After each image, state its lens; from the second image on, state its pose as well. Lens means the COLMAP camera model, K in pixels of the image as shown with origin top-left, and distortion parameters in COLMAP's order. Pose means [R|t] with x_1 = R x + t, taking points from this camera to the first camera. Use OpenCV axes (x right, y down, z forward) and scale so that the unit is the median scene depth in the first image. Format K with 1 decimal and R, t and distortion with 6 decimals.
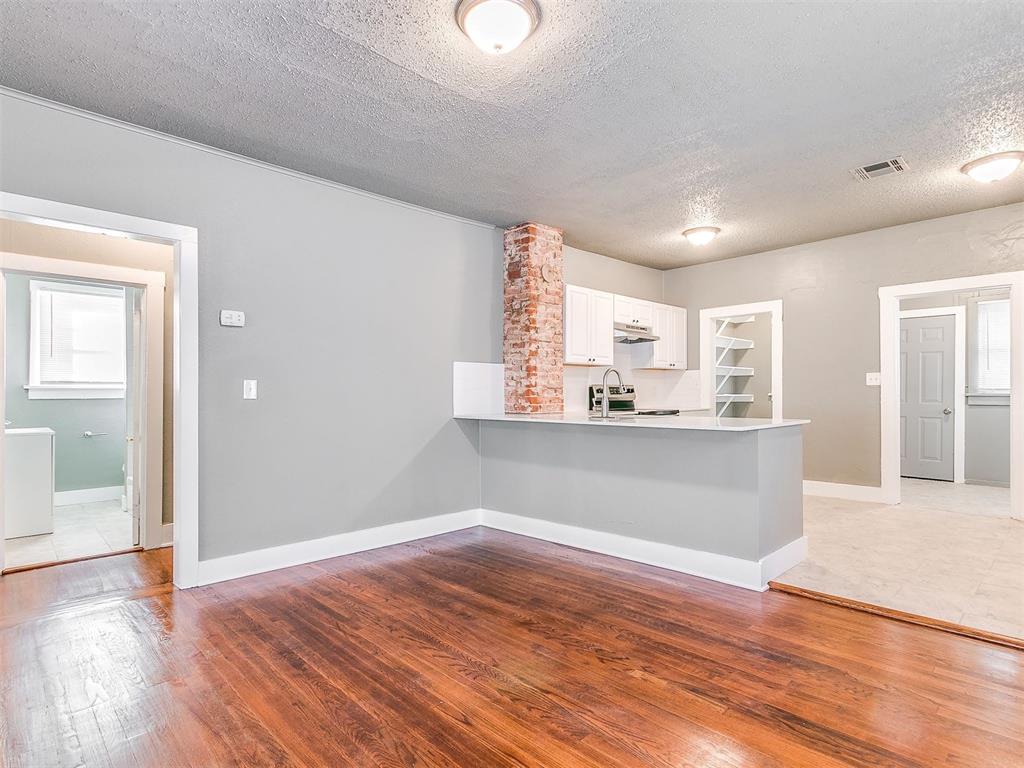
lens RADIAL K [[532.4, 0, 529.2], [0, 532.4, 394.6], [0, 0, 1]] dist [0.004774, -0.003043]
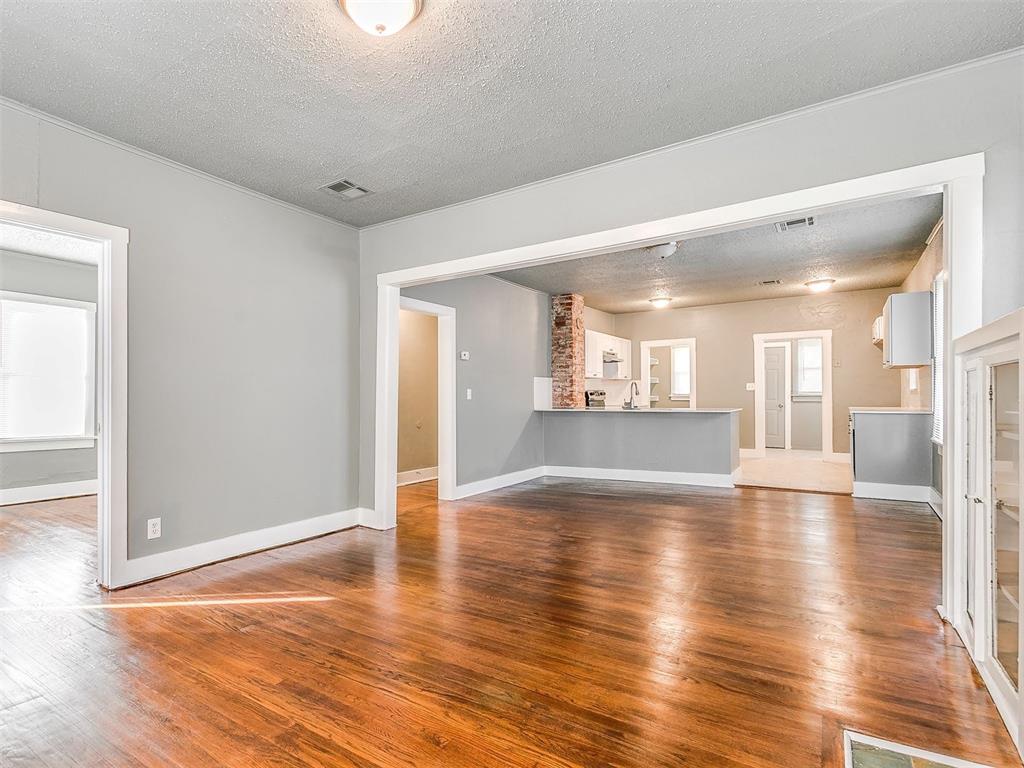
lens RADIAL K [[532.4, 0, 455.6], [0, 532.4, 396.0], [0, 0, 1]] dist [0.004774, -0.003043]
pose [[0.983996, -0.004848, 0.178127, -0.637885], [0.005465, 0.999981, -0.002972, 0.001179], [-0.178109, 0.003898, 0.984003, -0.561209]]
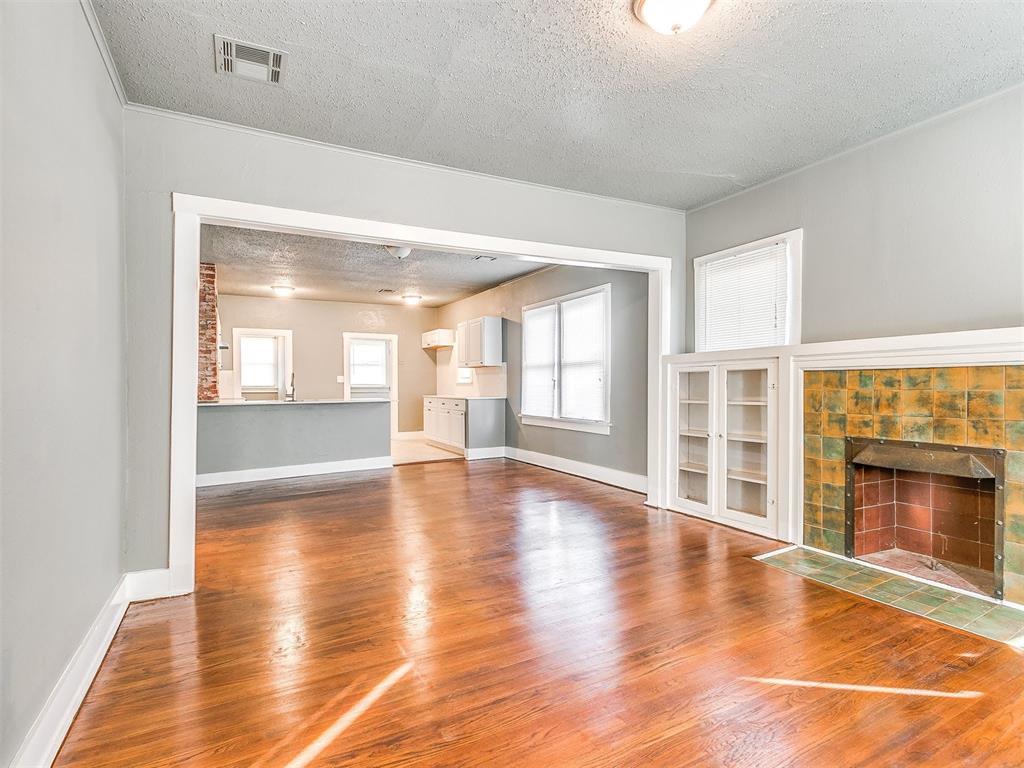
lens RADIAL K [[532.4, 0, 508.2], [0, 532.4, 391.1], [0, 0, 1]] dist [0.004774, -0.003043]
pose [[0.270494, -0.009312, 0.962677, -1.099461], [0.006481, 0.999948, 0.007852, 0.002101], [-0.962700, 0.004115, 0.270540, -0.108532]]
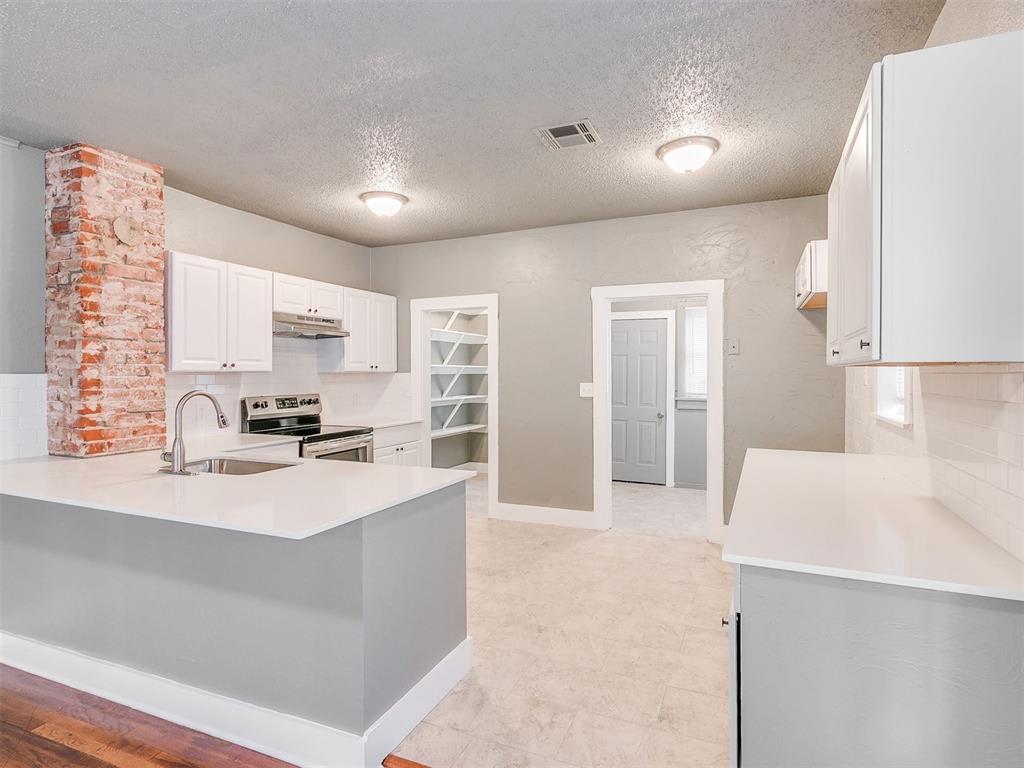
lens RADIAL K [[532.4, 0, 529.8], [0, 532.4, 377.3], [0, 0, 1]] dist [0.004774, -0.003043]
pose [[0.922788, -0.001280, 0.385306, 0.229835], [-0.000557, 0.999989, 0.004657, -0.057420], [-0.385307, -0.004512, 0.922777, 0.231029]]
